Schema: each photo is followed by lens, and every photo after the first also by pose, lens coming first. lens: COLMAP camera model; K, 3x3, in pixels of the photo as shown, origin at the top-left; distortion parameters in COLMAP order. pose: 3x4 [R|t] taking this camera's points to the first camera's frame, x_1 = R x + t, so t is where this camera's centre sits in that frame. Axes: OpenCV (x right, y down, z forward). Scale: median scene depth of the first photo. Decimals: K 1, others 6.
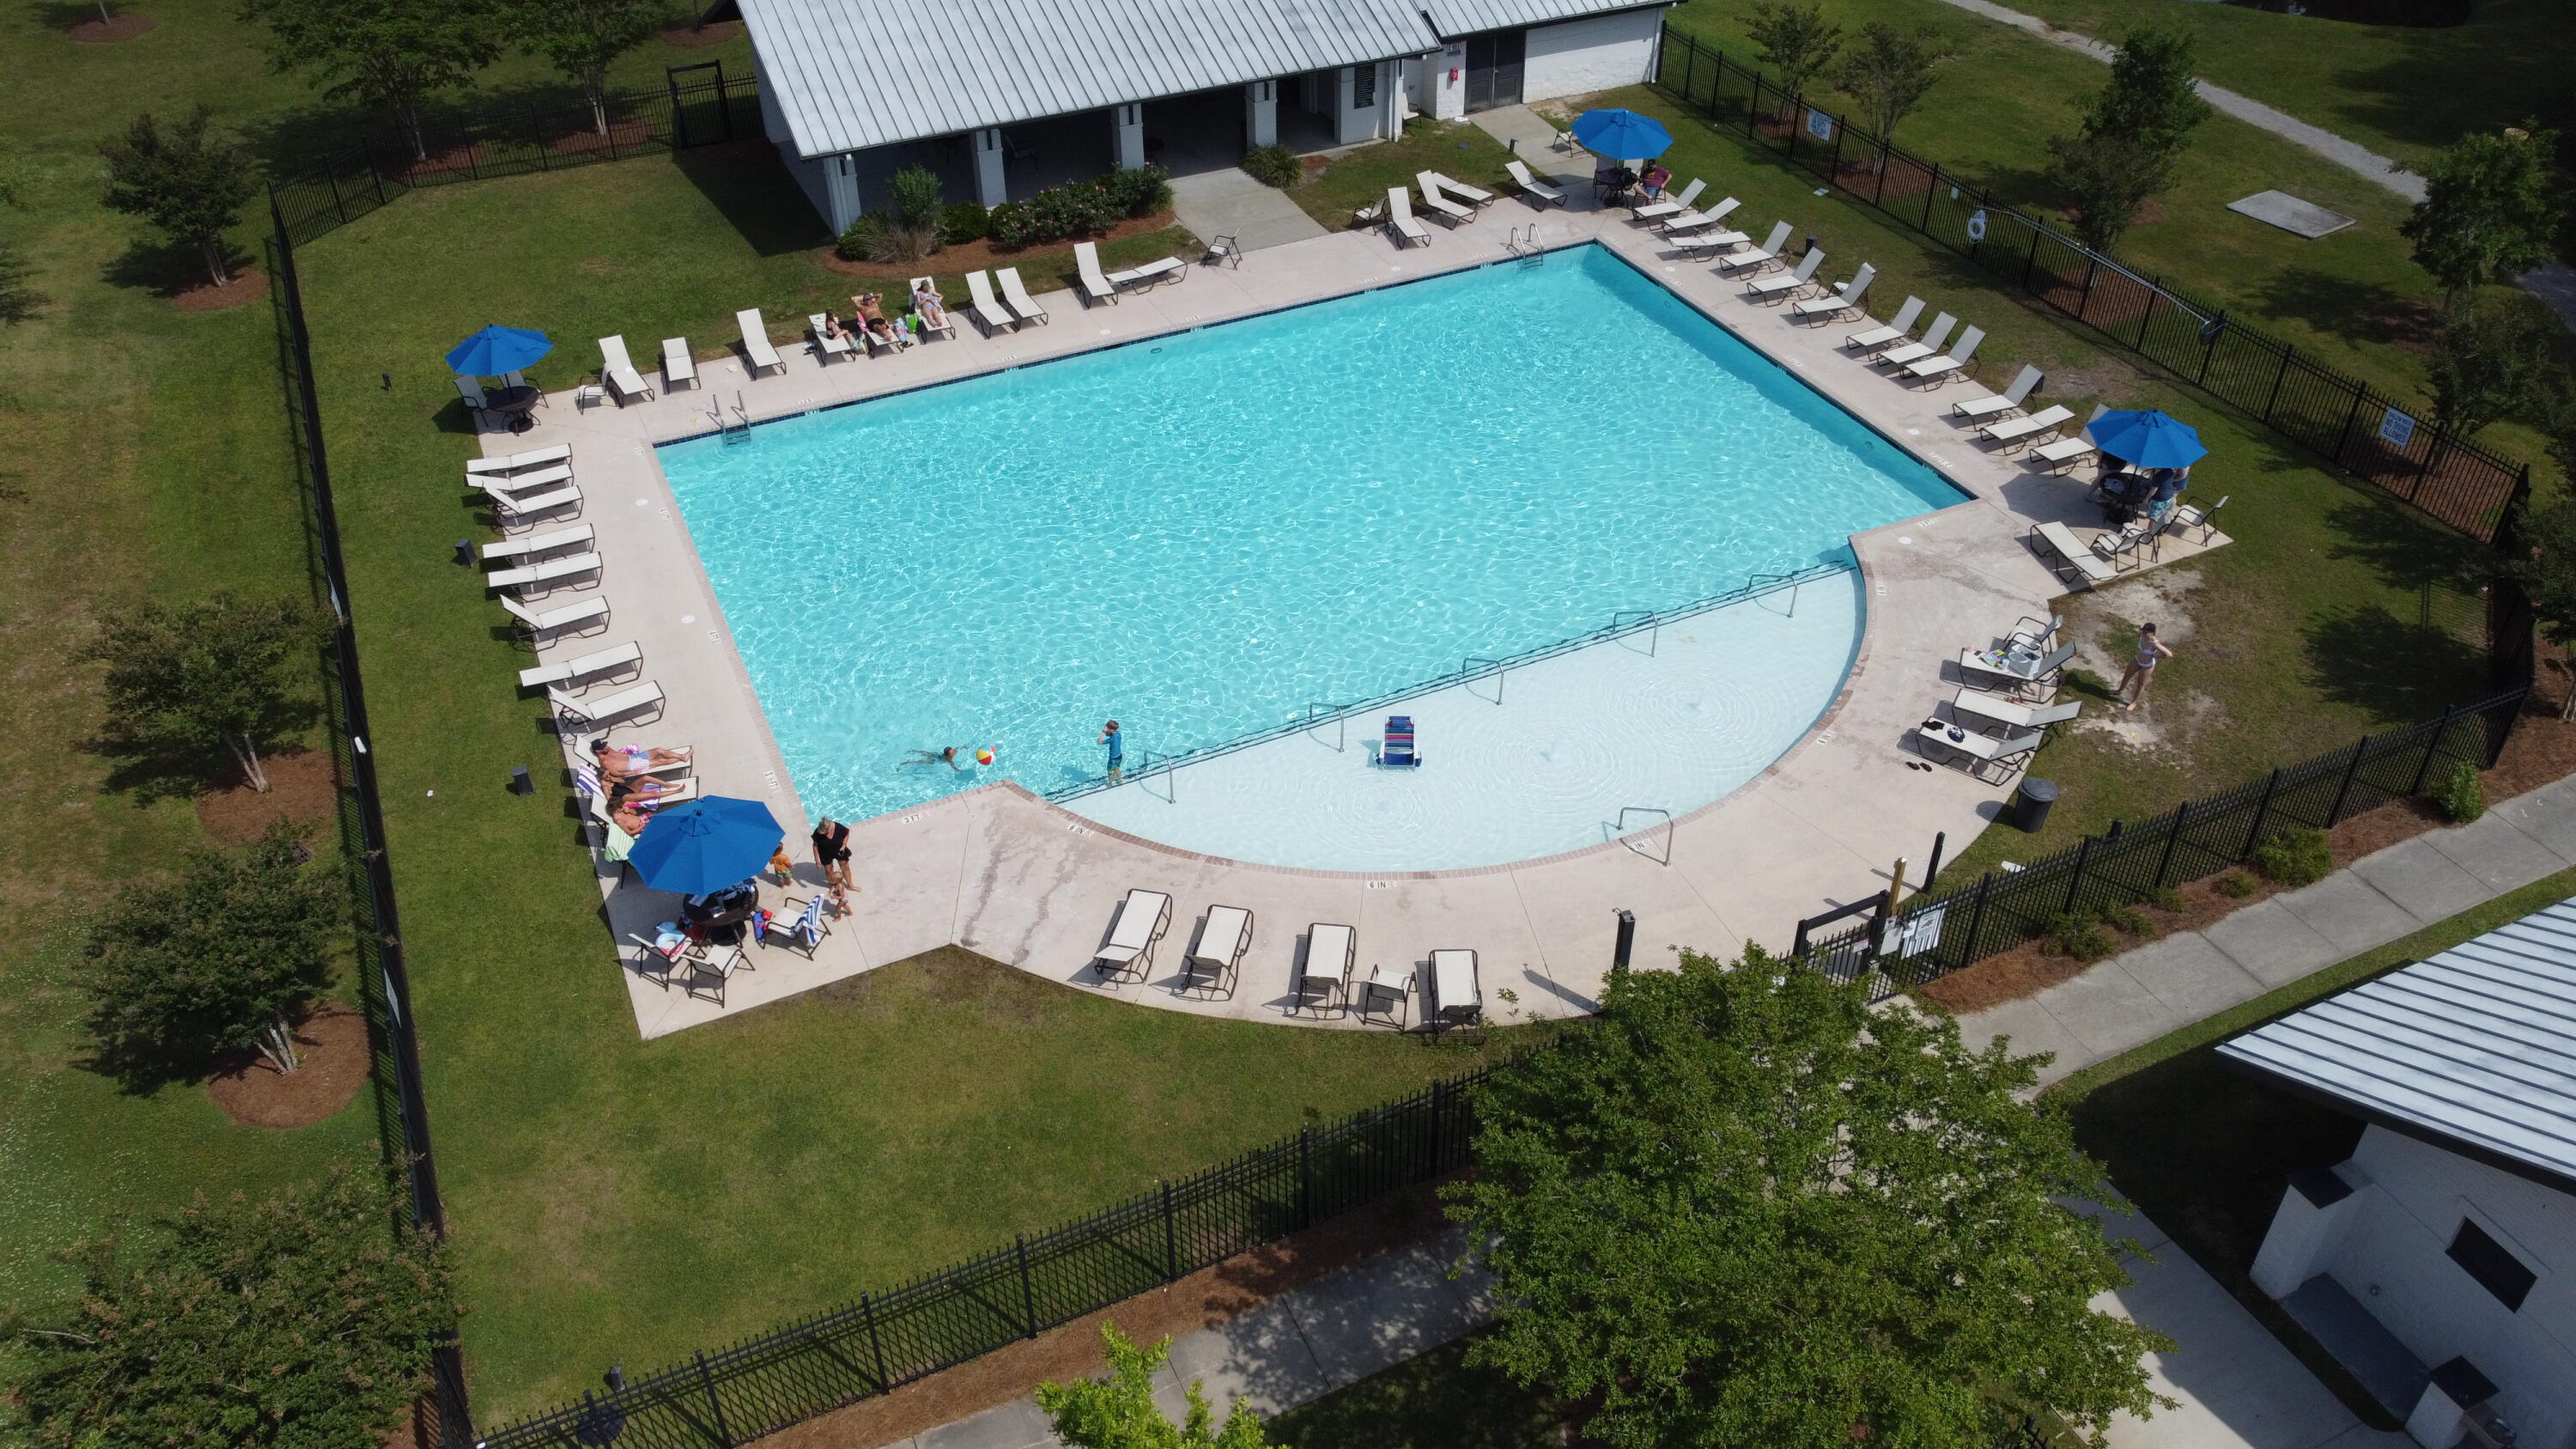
lens RADIAL K [[1948.1, 0, 1288.0], [0, 1948.1, 724.5], [0, 0, 1]] dist [-0.001006, -0.002078]
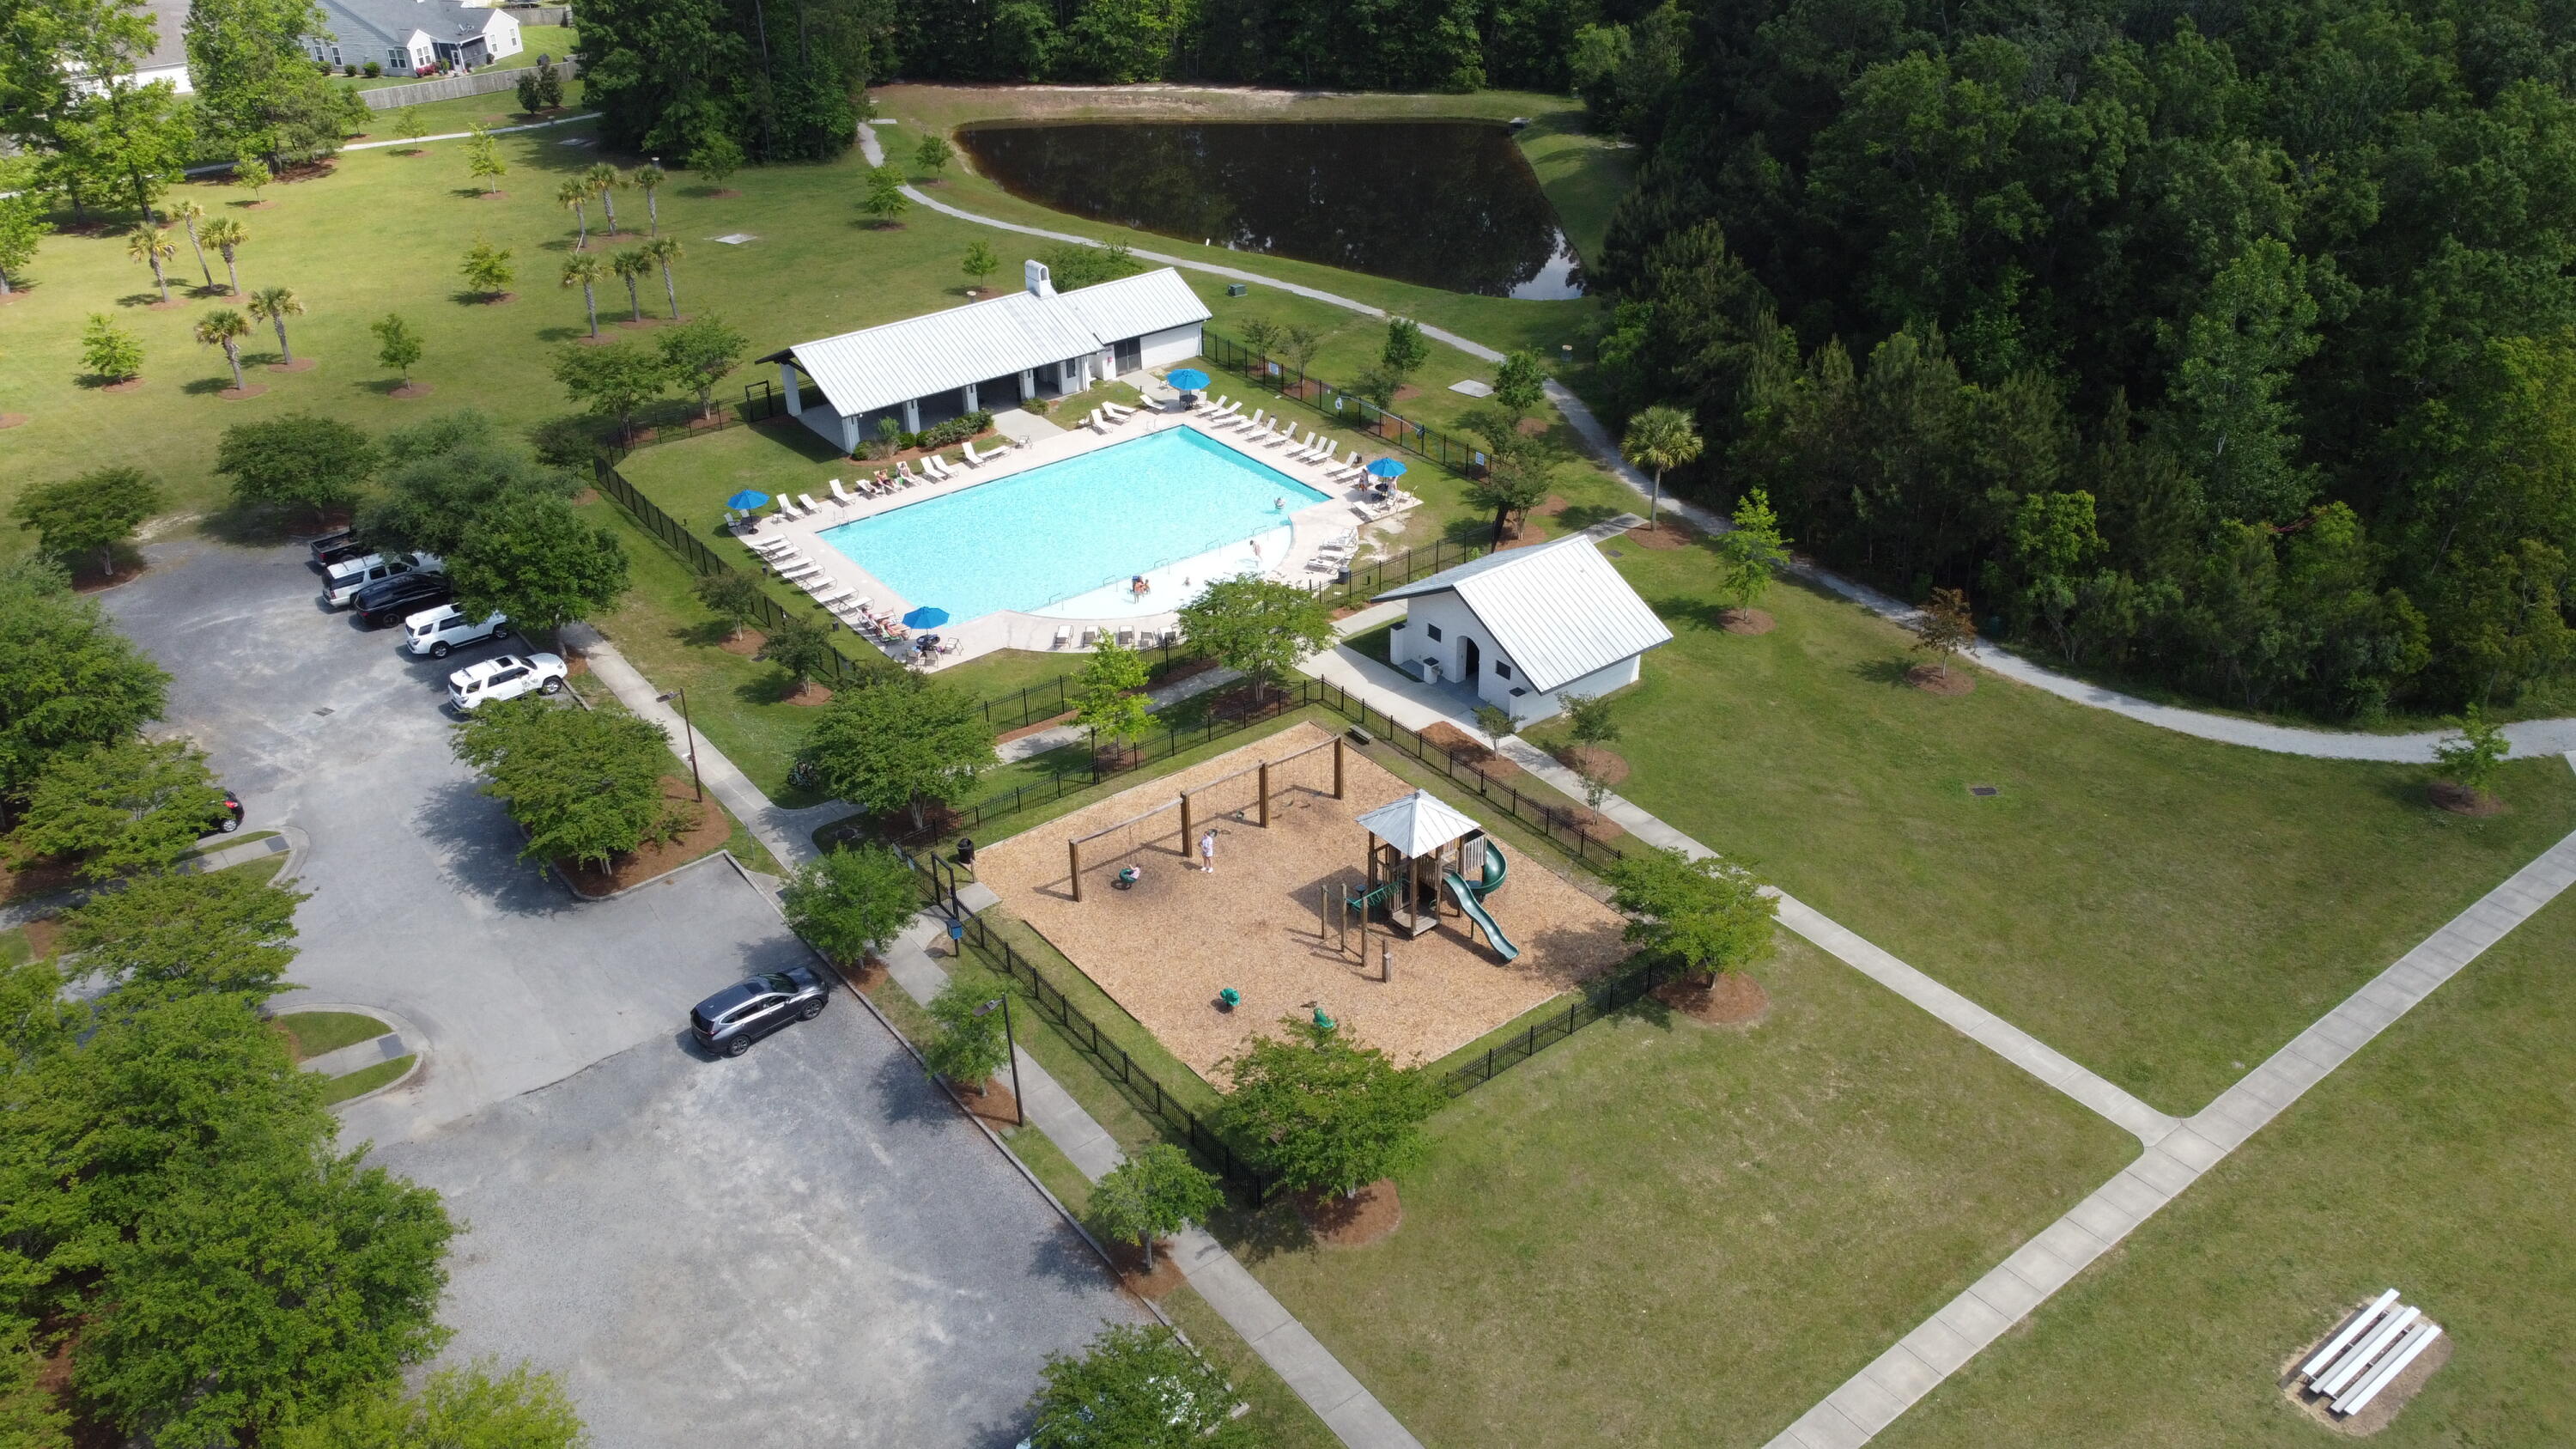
lens RADIAL K [[1948.1, 0, 1288.0], [0, 1948.1, 724.5], [0, 0, 1]] dist [-0.001006, -0.002078]
pose [[0.976239, -0.114086, 0.184232, -0.203644], [0.136714, 0.983893, -0.115165, 0.418979], [-0.168126, 0.137616, 0.976113, -1.336721]]
